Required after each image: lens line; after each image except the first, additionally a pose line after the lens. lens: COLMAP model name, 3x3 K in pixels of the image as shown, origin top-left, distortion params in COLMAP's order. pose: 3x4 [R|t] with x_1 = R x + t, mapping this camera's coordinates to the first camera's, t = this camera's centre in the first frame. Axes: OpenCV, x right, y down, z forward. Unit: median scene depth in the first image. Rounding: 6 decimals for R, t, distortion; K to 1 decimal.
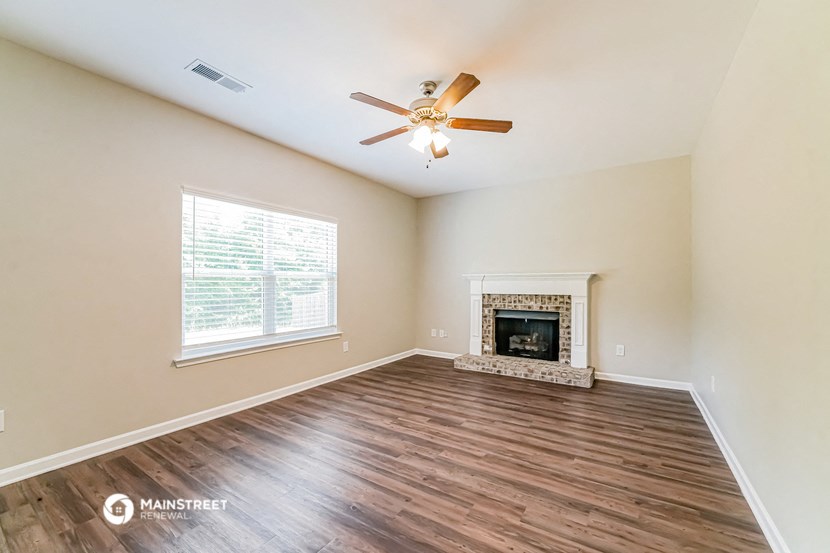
lens RADIAL K [[338.8, 0, 412.8], [0, 338.8, 276.8], [0, 0, 1]] dist [-0.014624, -0.000148]
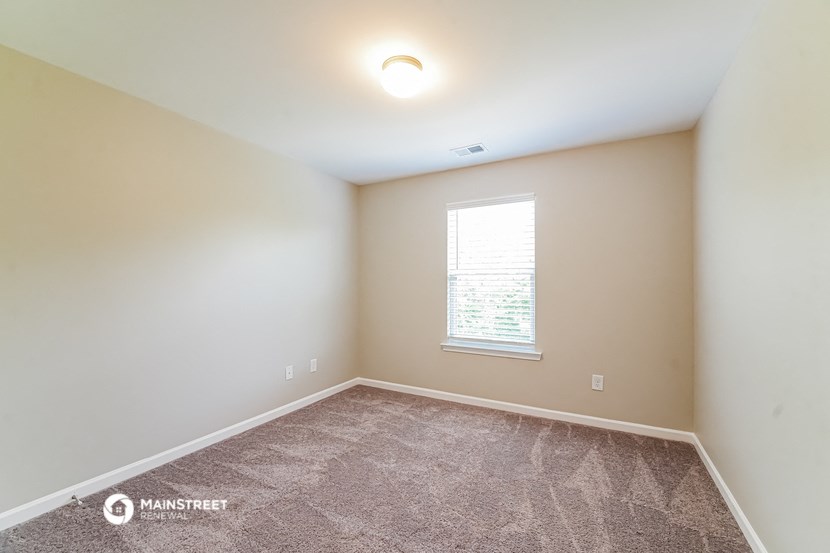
lens RADIAL K [[338.8, 0, 412.8], [0, 338.8, 276.8], [0, 0, 1]] dist [-0.014624, -0.000148]
pose [[0.070254, -0.018722, -0.997353, 0.505702], [0.023239, 0.999583, -0.017127, 0.011474], [0.997258, -0.021974, 0.070660, 0.740531]]
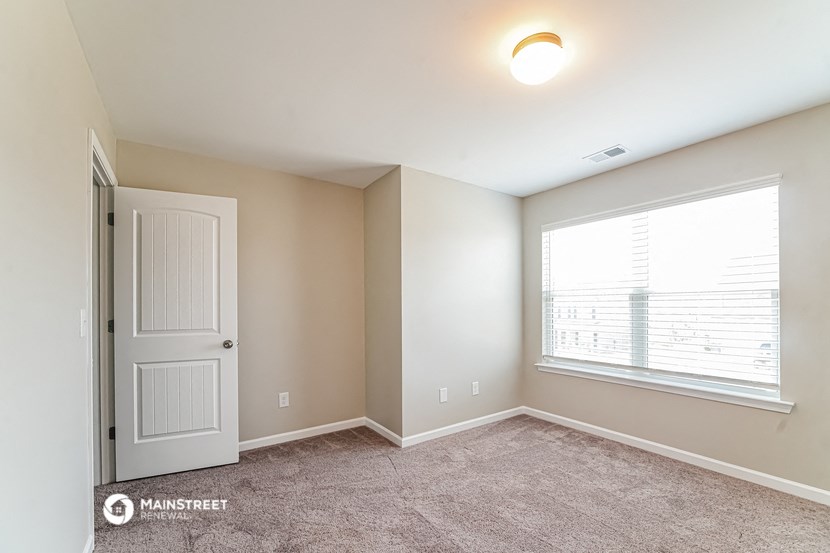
lens RADIAL K [[350.9, 0, 405.8], [0, 350.9, 301.4], [0, 0, 1]] dist [-0.011503, 0.000049]
pose [[-0.394772, -0.006804, -0.918754, 0.665012], [0.026146, 0.999484, -0.018637, 0.017631], [0.918407, -0.031379, -0.394391, 0.984414]]
